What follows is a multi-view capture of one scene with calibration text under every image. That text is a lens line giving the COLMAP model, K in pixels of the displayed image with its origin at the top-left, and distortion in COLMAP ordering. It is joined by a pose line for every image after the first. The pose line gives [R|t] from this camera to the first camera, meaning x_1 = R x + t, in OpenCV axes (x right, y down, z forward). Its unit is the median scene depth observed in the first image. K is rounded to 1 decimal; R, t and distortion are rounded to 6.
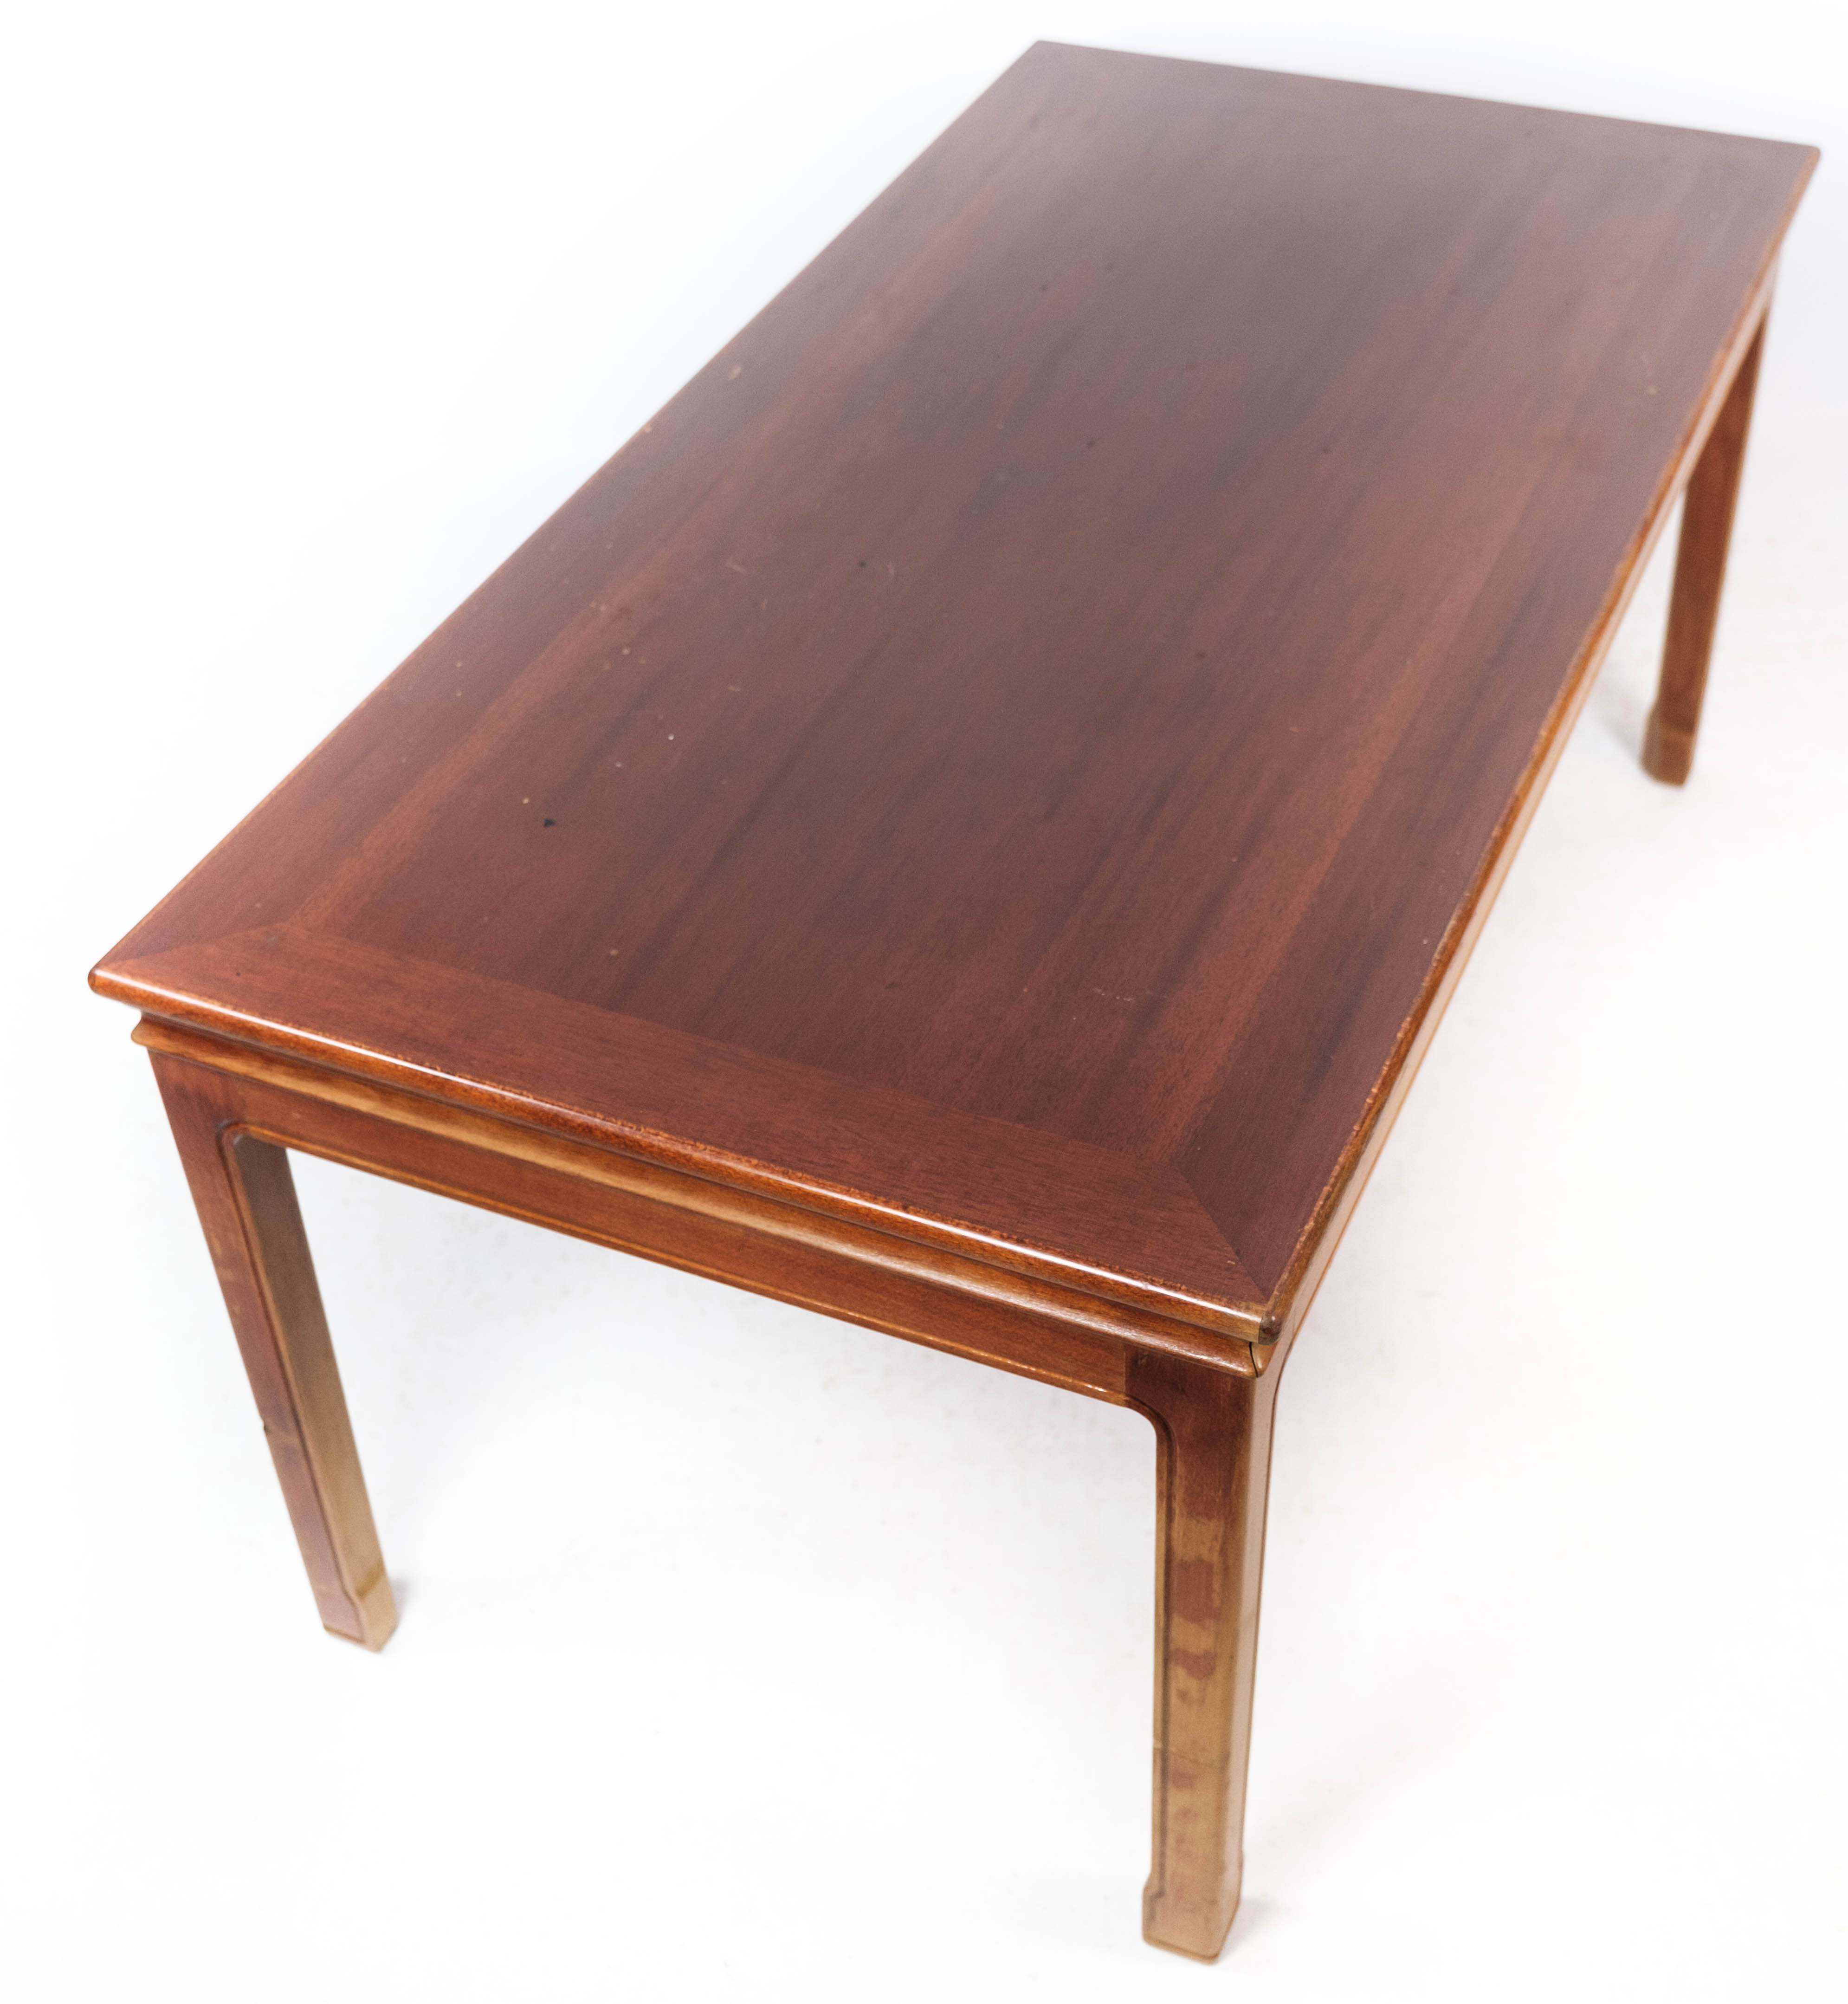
lens RADIAL K [[2693.8, 0, 973.7], [0, 2693.8, 1084.8], [0, 0, 1]] dist [-0.067663, 0.000000]
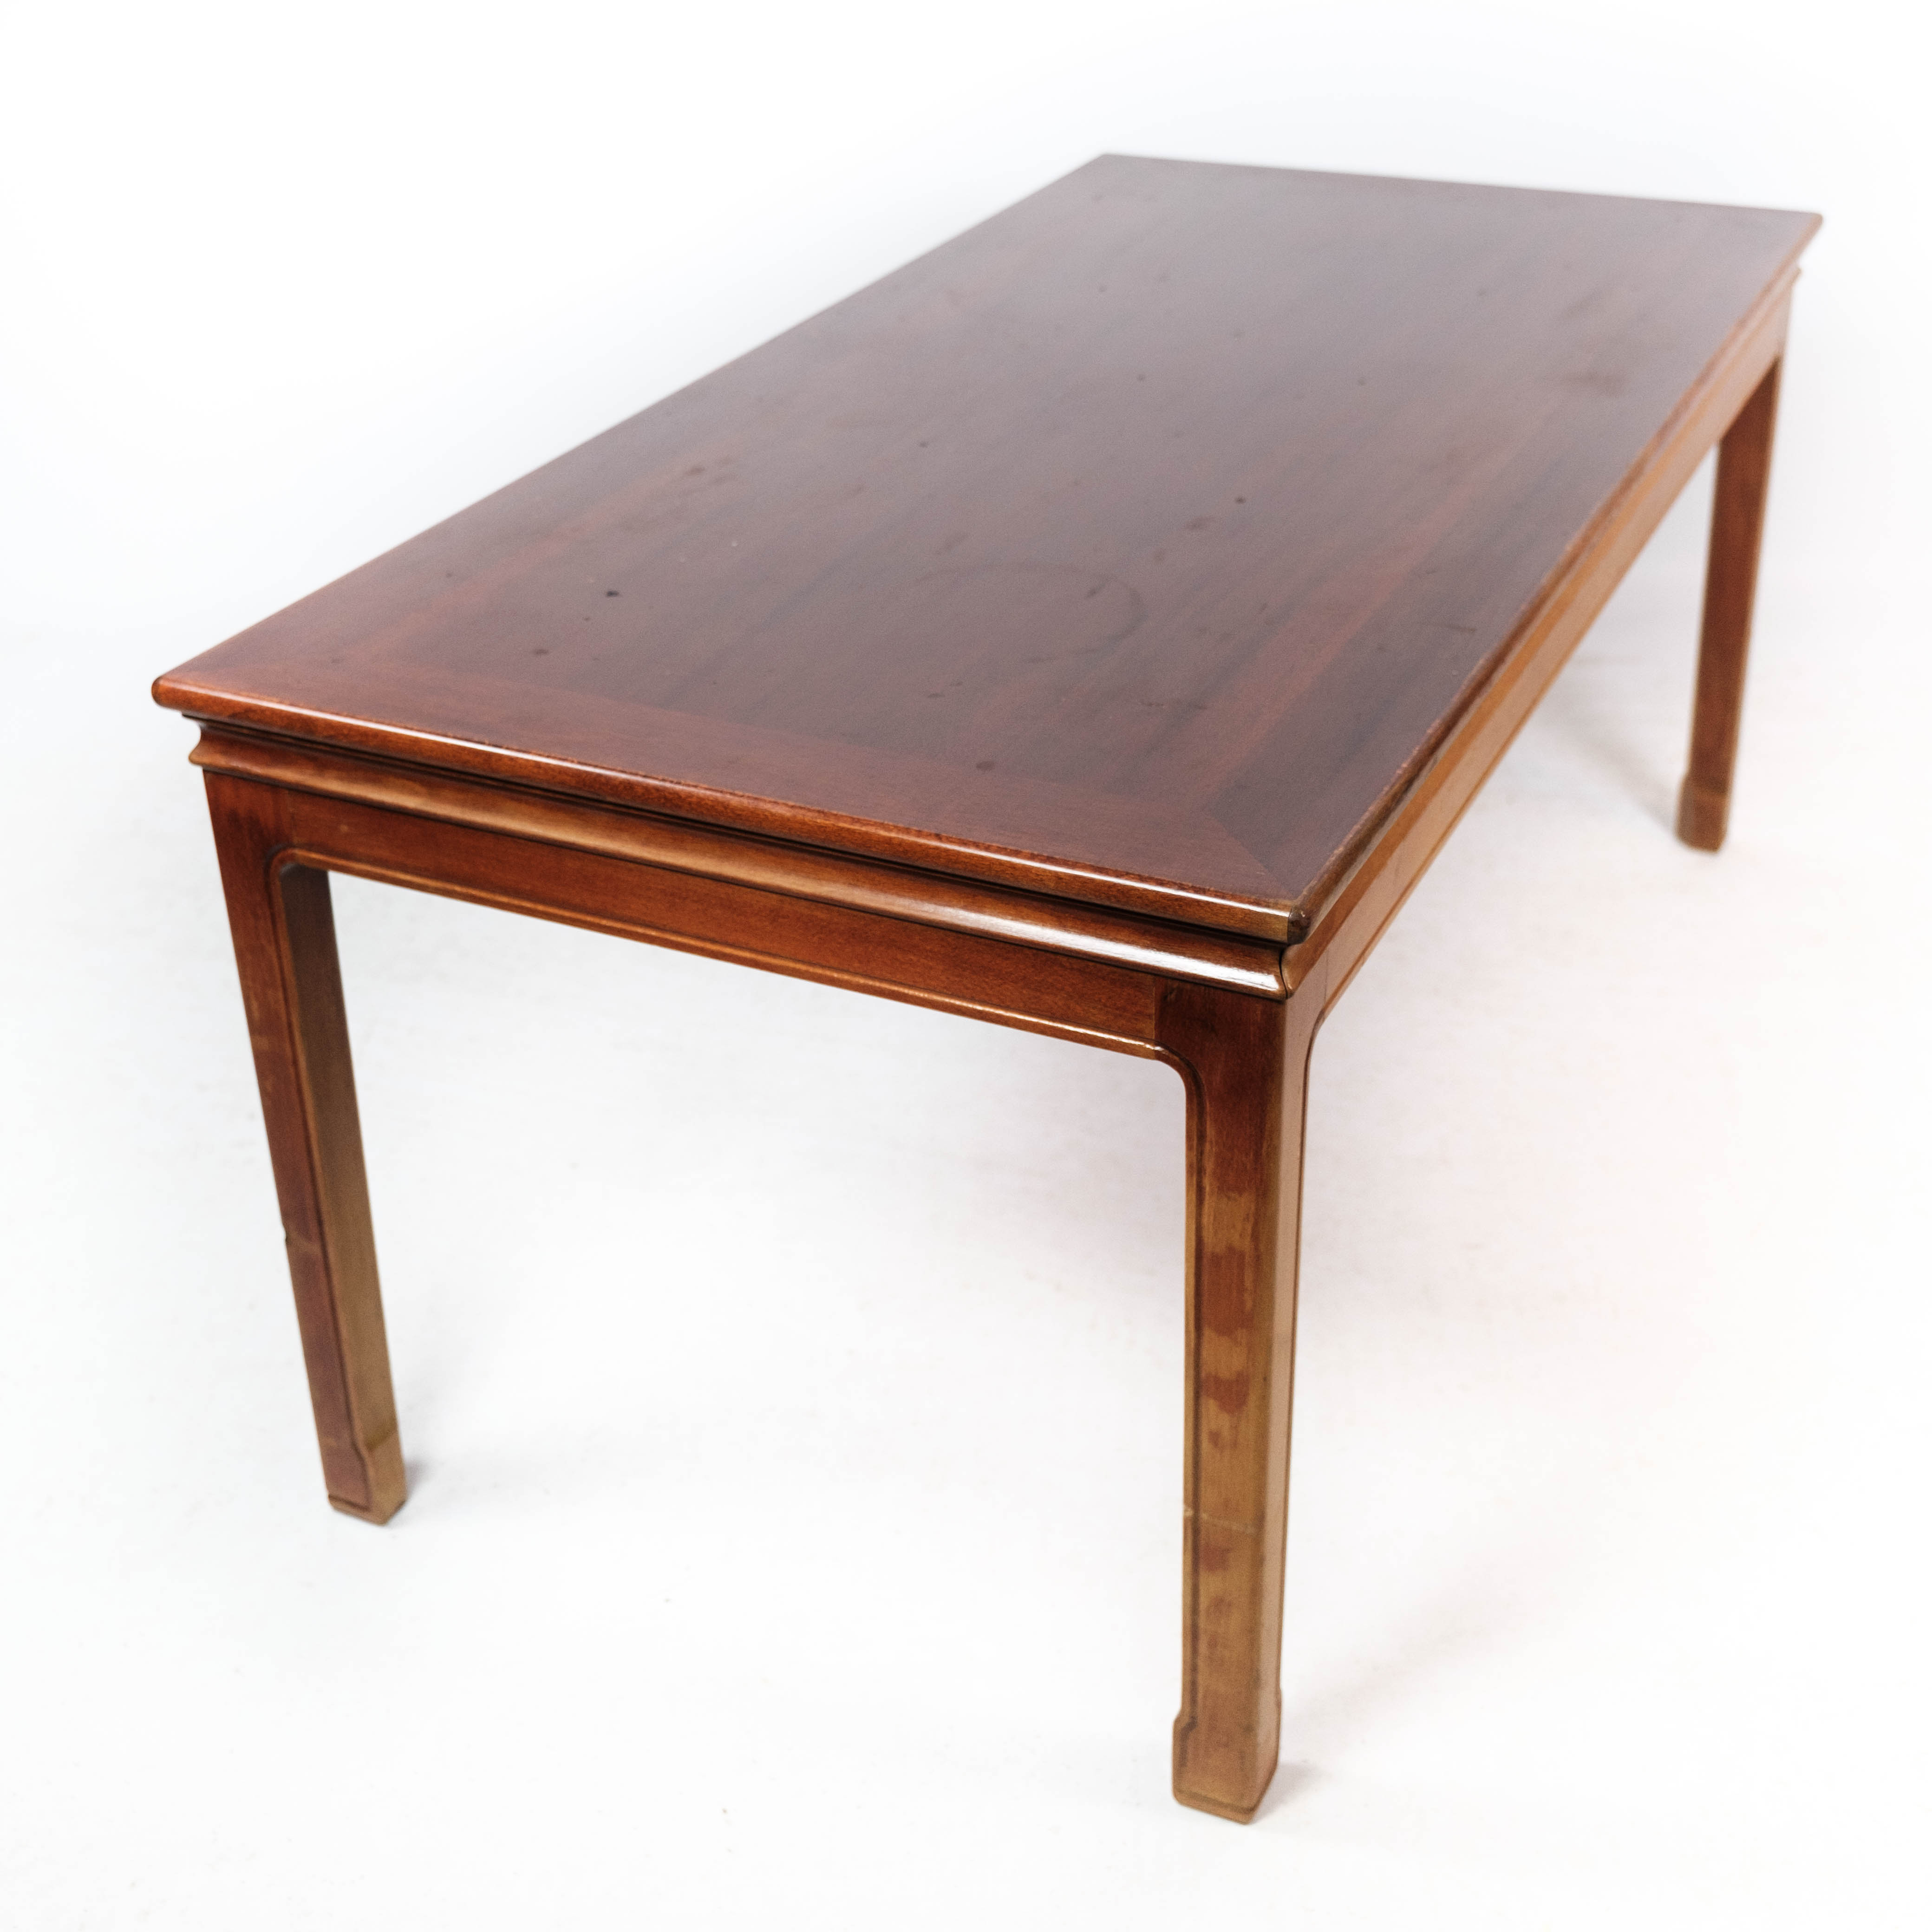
lens RADIAL K [[2598.6, 0, 1003.3], [0, 2598.6, 915.1], [0, 0, 1]] dist [-0.003483, 0.000000]
pose [[0.999583, 0.022411, -0.018194, 0.015273], [-0.026086, 0.971189, -0.236878, 0.267053], [0.012361, 0.237254, 0.971369, 0.054387]]
